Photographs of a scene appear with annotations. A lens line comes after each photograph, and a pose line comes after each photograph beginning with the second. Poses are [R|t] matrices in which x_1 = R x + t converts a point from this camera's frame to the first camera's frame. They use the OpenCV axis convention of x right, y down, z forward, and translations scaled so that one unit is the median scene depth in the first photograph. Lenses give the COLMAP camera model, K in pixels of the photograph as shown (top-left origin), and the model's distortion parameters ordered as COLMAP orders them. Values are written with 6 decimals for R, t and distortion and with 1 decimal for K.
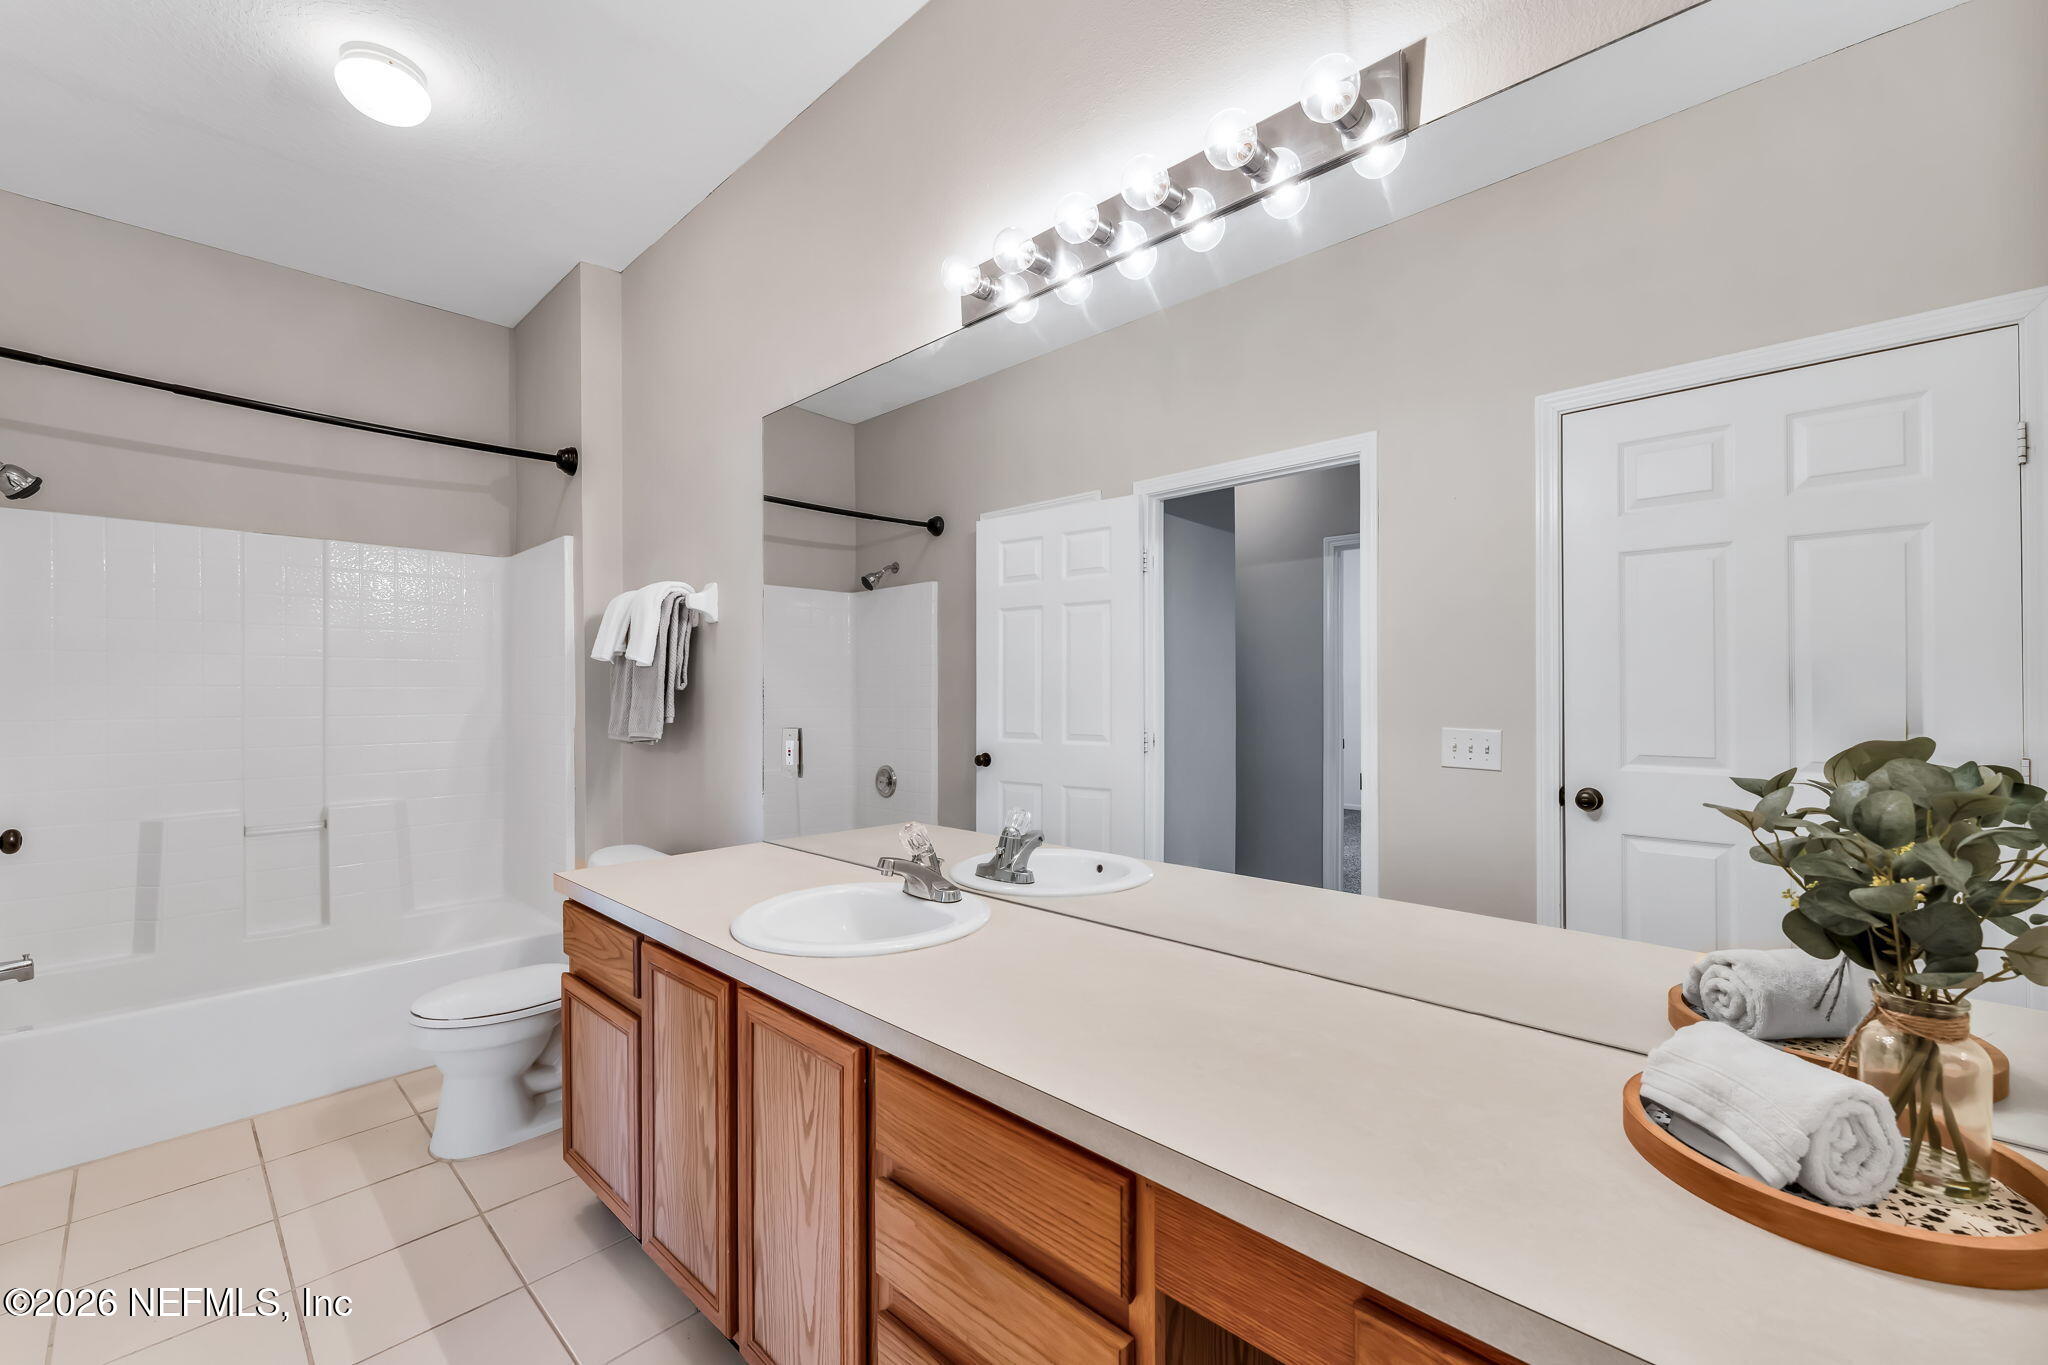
lens RADIAL K [[834.9, 0, 1024.0], [0, 834.9, 682.5], [0, 0, 1]] dist [-0.001104, -0.000088]
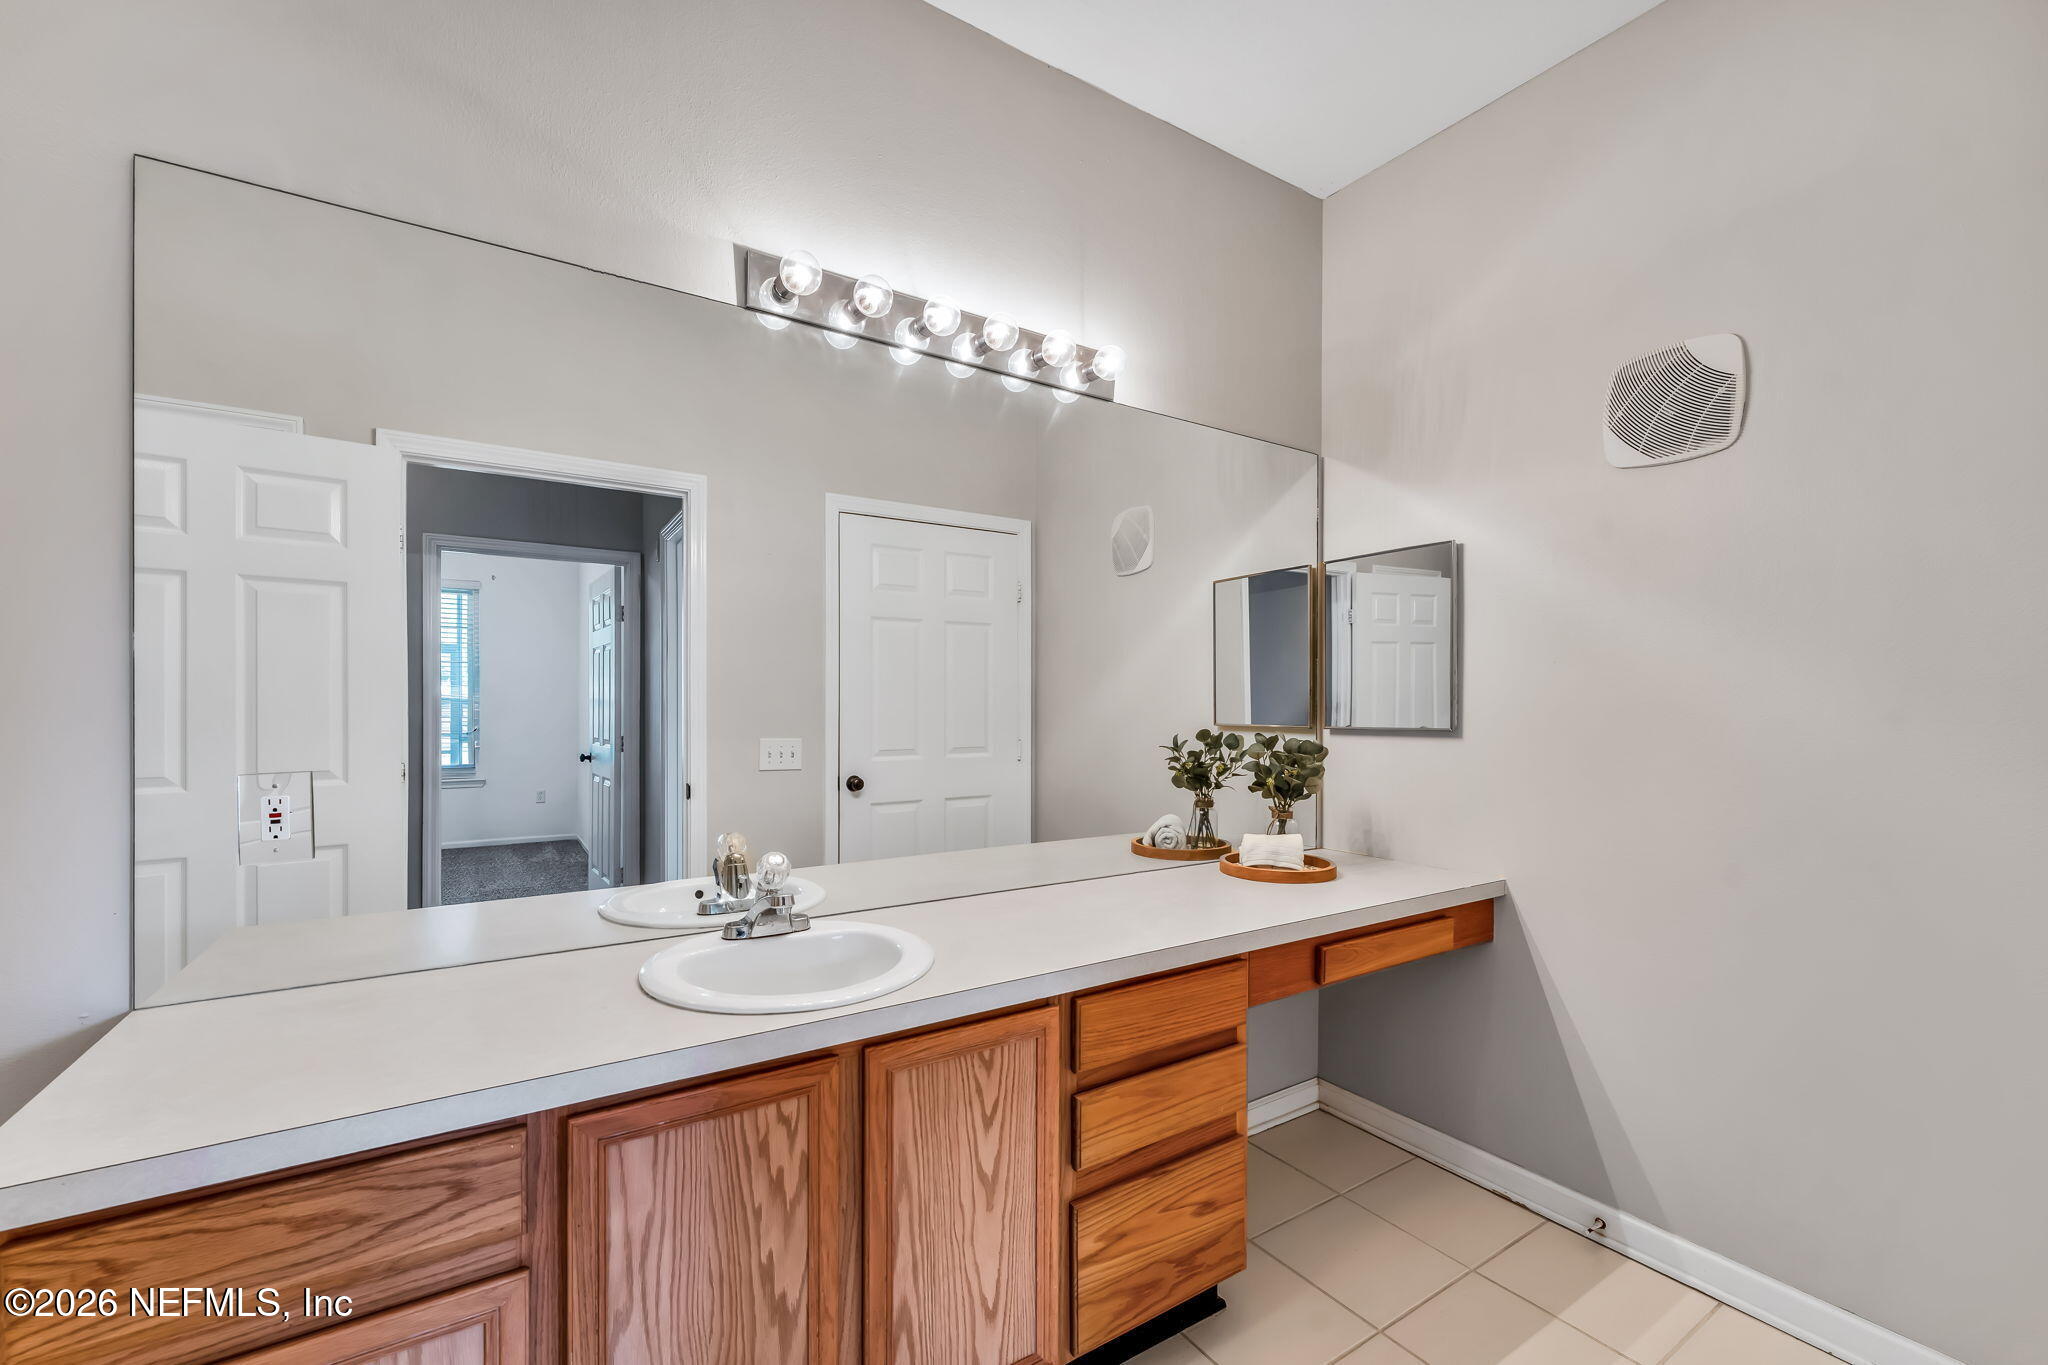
lens RADIAL K [[844.5, 0, 1019.5], [0, 844.5, 707.9], [0, 0, 1]] dist [-0.001110, -0.000388]
pose [[0.233466, 0.003528, 0.972359, -0.935205], [-0.009362, 0.999955, -0.001380, 0.011022], [-0.972320, -0.008781, 0.233488, 0.522367]]
